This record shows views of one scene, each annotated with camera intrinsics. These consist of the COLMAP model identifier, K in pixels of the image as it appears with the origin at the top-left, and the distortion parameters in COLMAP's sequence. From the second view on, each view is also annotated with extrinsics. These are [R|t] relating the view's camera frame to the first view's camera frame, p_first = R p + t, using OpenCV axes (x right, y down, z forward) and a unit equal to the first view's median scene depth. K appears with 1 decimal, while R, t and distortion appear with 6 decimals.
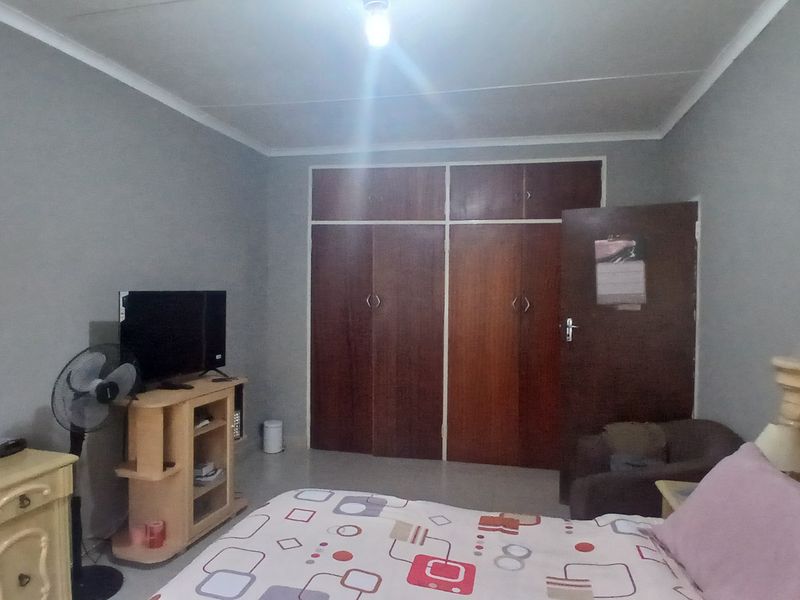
lens RADIAL K [[538.5, 0, 400.0], [0, 538.5, 300.0], [0, 0, 1]] dist [0.003772, -0.048668]
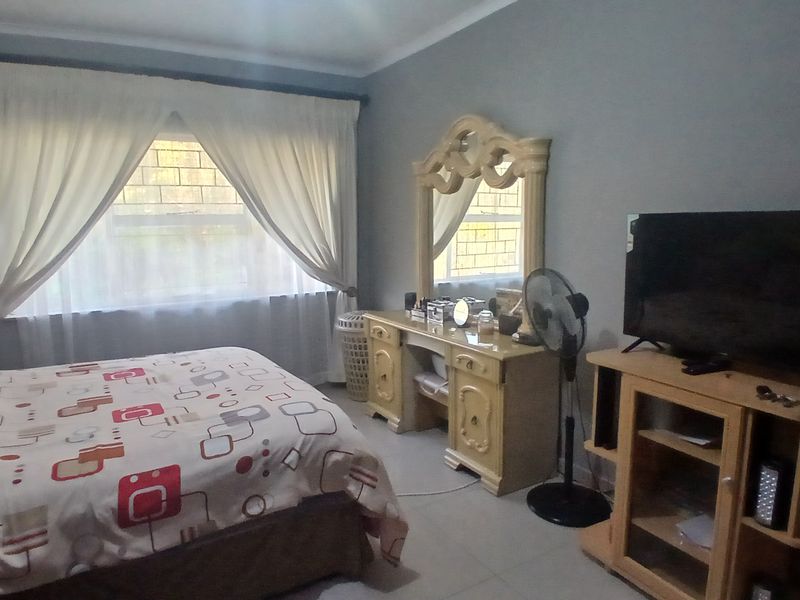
lens RADIAL K [[538.5, 0, 400.0], [0, 538.5, 300.0], [0, 0, 1]] dist [0.003772, -0.048668]
pose [[-0.721995, 0.098801, -0.684808, 0.435101], [-0.015648, 0.987167, 0.158922, -0.017753], [0.691721, 0.125457, -0.711184, 2.048104]]
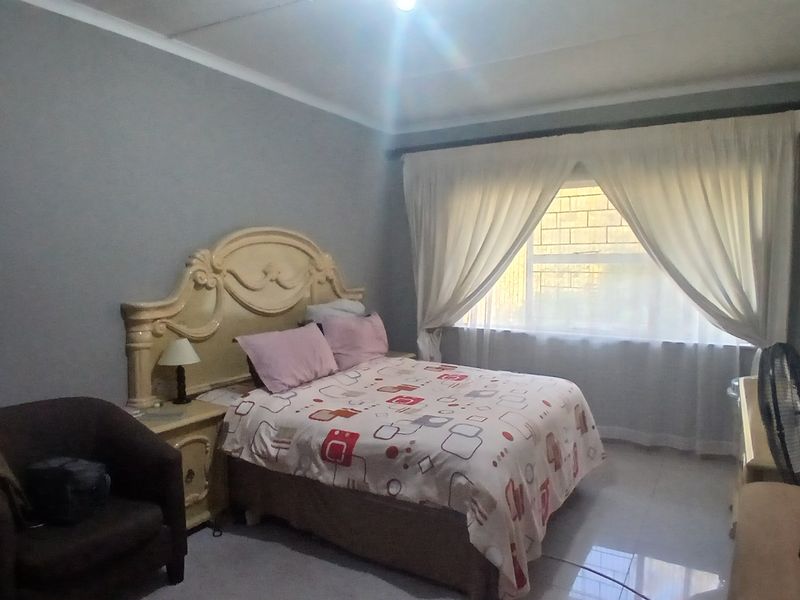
lens RADIAL K [[538.5, 0, 400.0], [0, 538.5, 300.0], [0, 0, 1]] dist [0.003772, -0.048668]
pose [[-0.946566, -0.030491, 0.321067, -0.434306], [0.004308, 0.994237, 0.107118, -0.052380], [-0.322483, 0.102778, -0.940979, 2.345540]]
